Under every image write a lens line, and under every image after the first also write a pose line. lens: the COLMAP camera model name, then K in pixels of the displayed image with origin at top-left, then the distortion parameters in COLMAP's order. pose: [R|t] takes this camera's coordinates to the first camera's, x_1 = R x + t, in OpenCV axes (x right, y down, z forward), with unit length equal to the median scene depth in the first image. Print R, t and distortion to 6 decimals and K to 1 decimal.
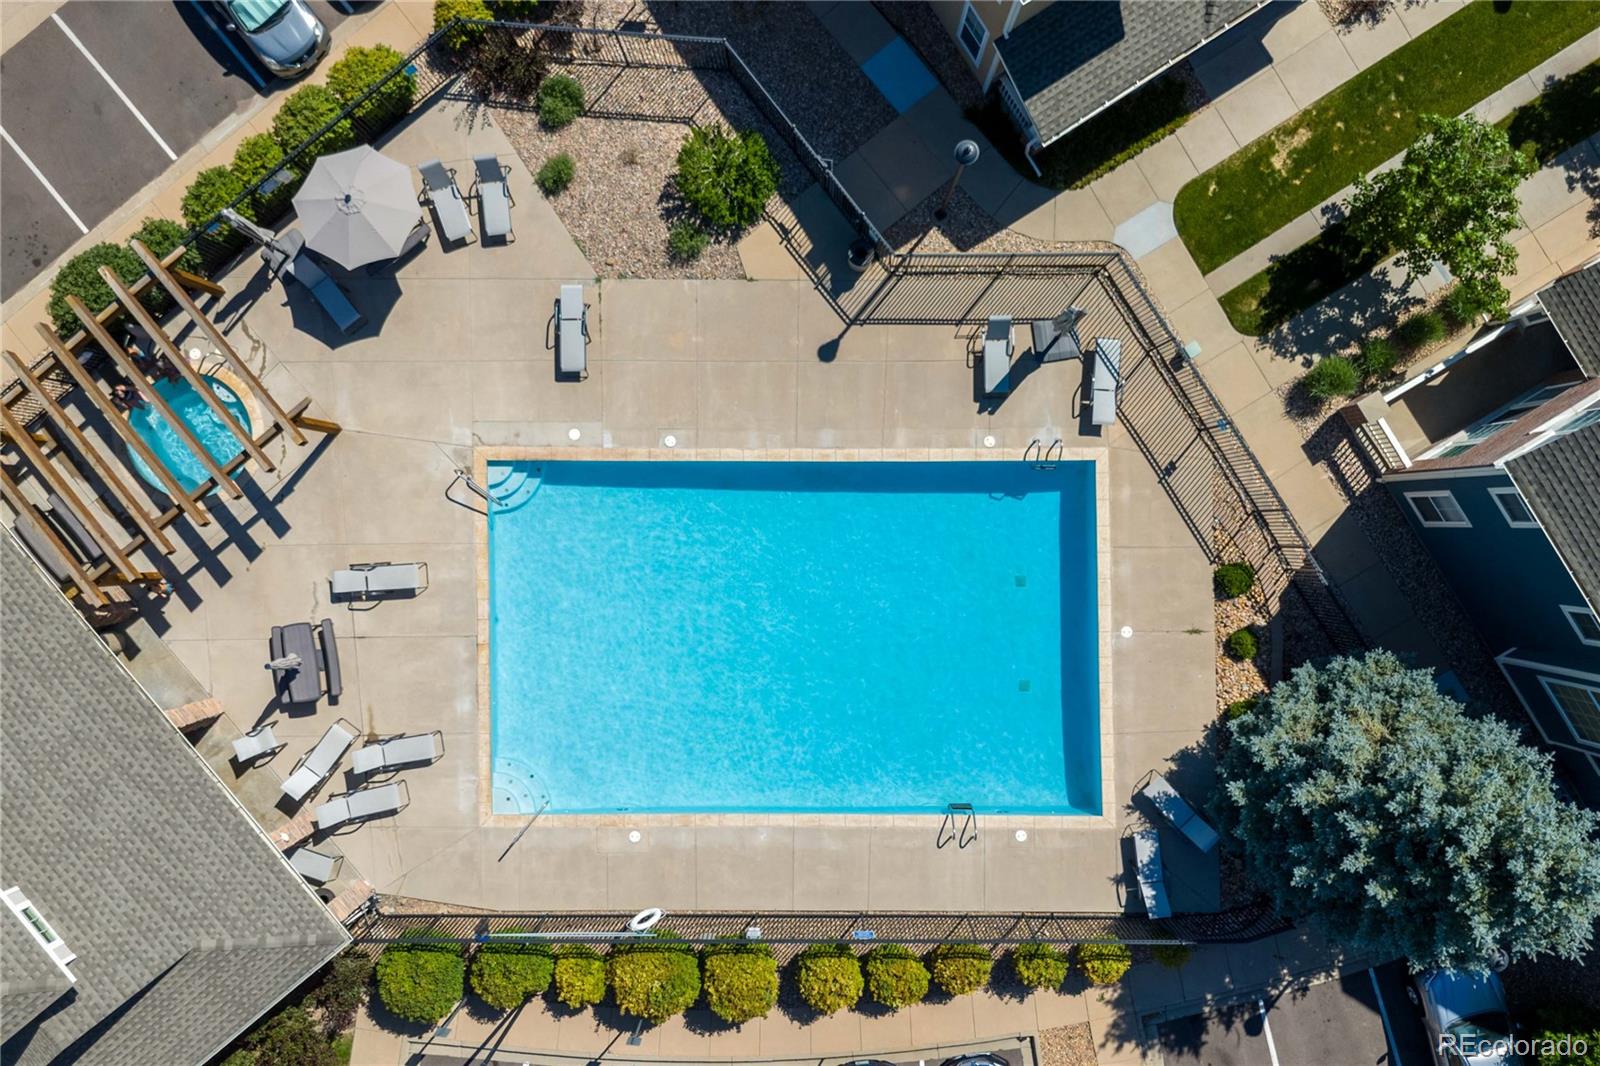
lens RADIAL K [[1216.3, 0, 796.8], [0, 1216.3, 508.6], [0, 0, 1]] dist [0.068096, -0.057035]
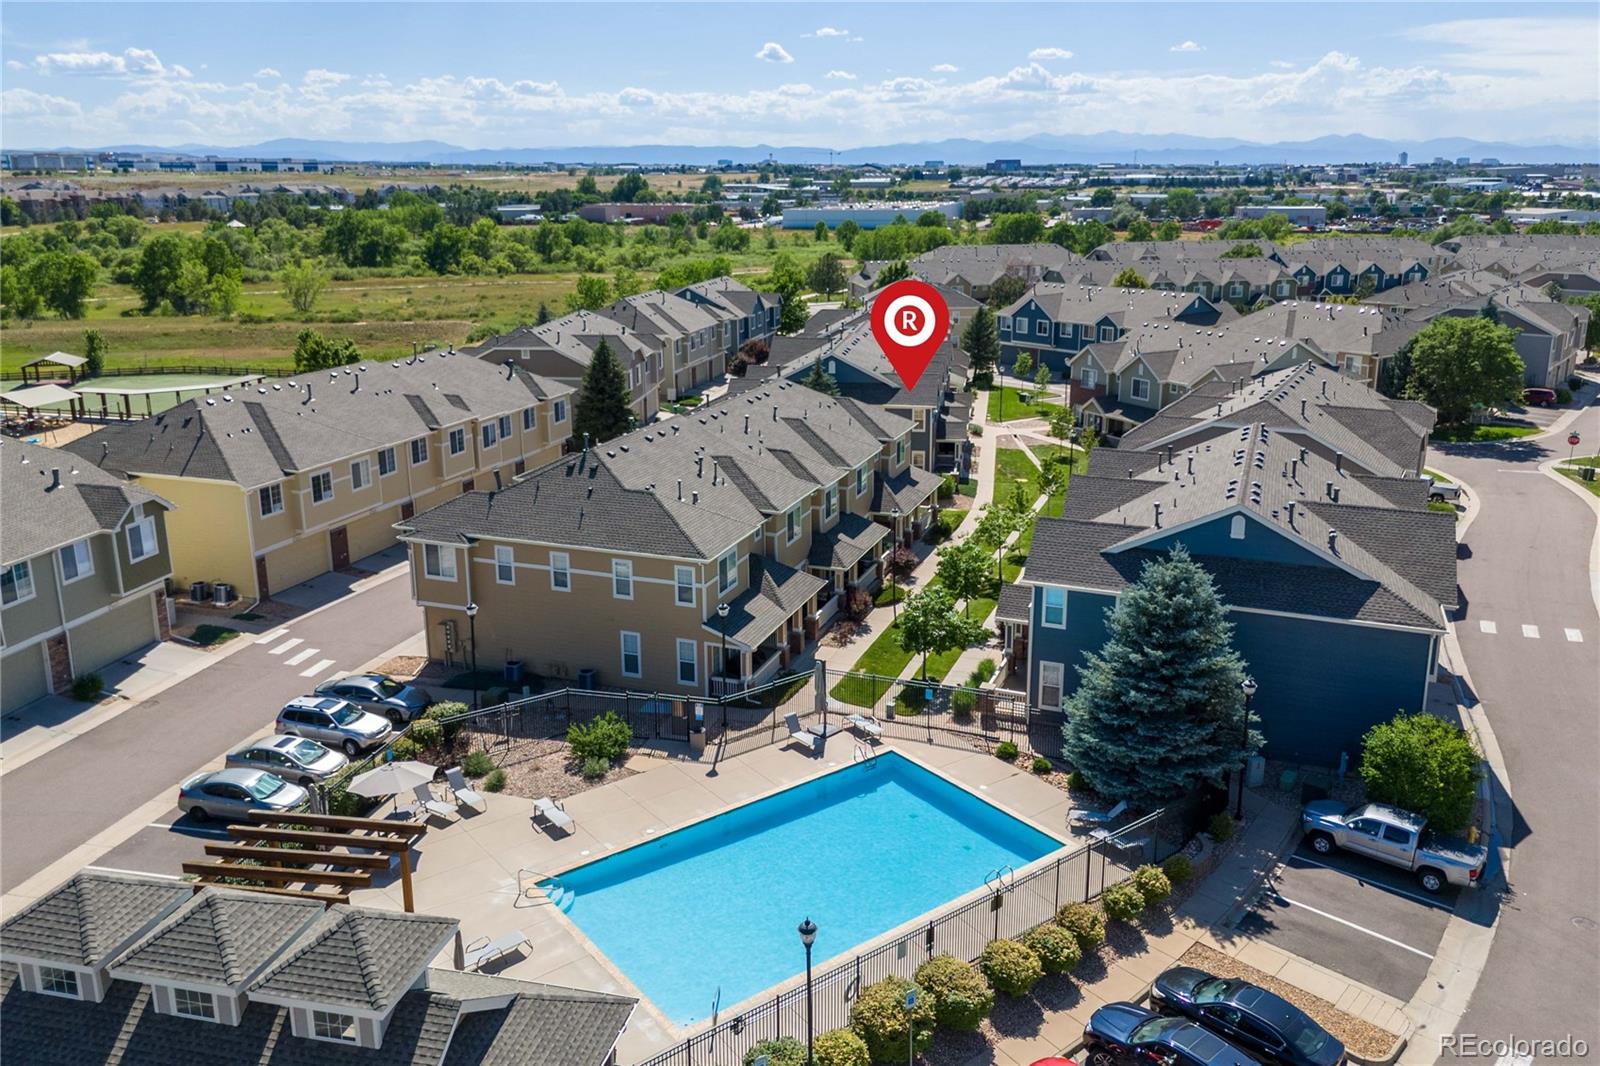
lens RADIAL K [[1216.3, 0, 796.8], [0, 1216.3, 508.6], [0, 0, 1]] dist [0.068096, -0.057035]
pose [[0.799663, -0.136162, 0.584807, -0.727322], [0.600250, 0.206340, -0.772738, 1.030551], [-0.015451, 0.968960, 0.246733, 0.303426]]
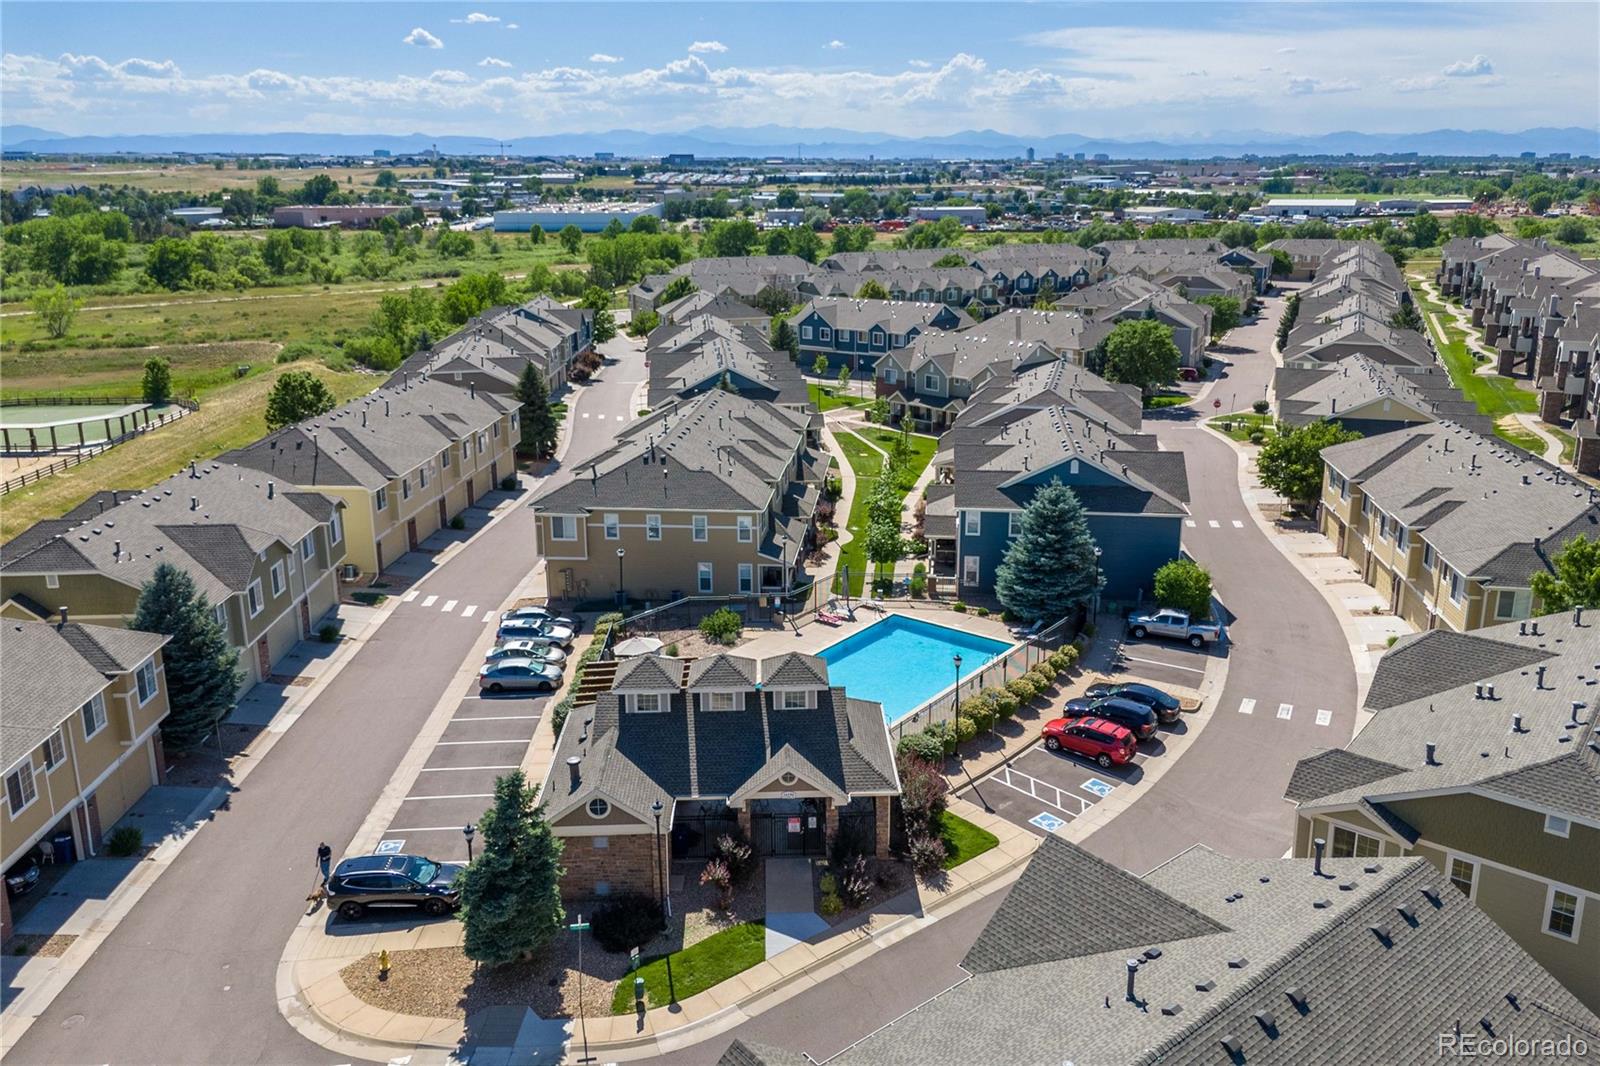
lens RADIAL K [[1216.3, 0, 796.8], [0, 1216.3, 508.6], [0, 0, 1]] dist [0.068096, -0.057035]
pose [[0.617503, -0.192070, 0.762757, -1.813543], [0.786525, 0.160889, -0.596232, 1.301183], [-0.008201, 0.968103, 0.250418, 0.125002]]
